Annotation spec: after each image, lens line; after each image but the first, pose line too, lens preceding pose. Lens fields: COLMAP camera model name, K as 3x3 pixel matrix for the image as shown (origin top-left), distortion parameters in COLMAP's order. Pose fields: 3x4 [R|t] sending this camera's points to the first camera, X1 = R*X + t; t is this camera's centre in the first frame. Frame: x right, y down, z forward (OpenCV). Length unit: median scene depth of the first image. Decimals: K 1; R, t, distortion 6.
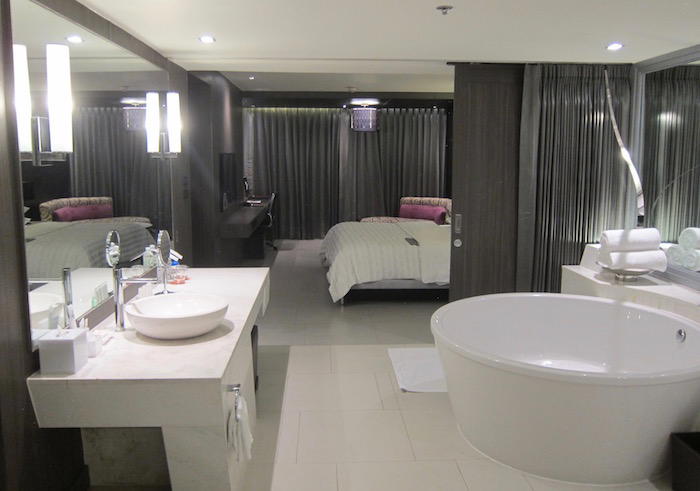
lens RADIAL K [[575.4, 0, 349.6], [0, 575.4, 229.2], [0, 0, 1]] dist [-0.078113, 0.002333]
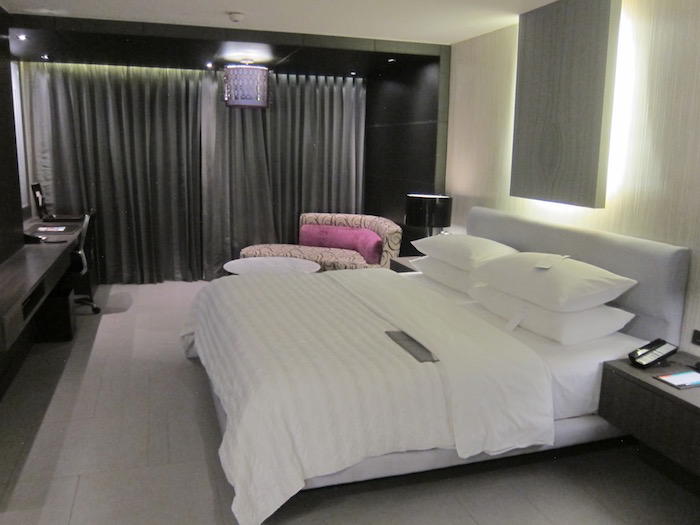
lens RADIAL K [[582.5, 0, 350.0], [0, 582.5, 262.5], [0, 0, 1]] dist [-0.079639, 0.090764]
pose [[0.964871, -0.033538, 0.260576, -0.029844], [0.016966, 0.997703, 0.065587, -0.042716], [-0.262177, -0.058862, 0.963223, 0.348897]]
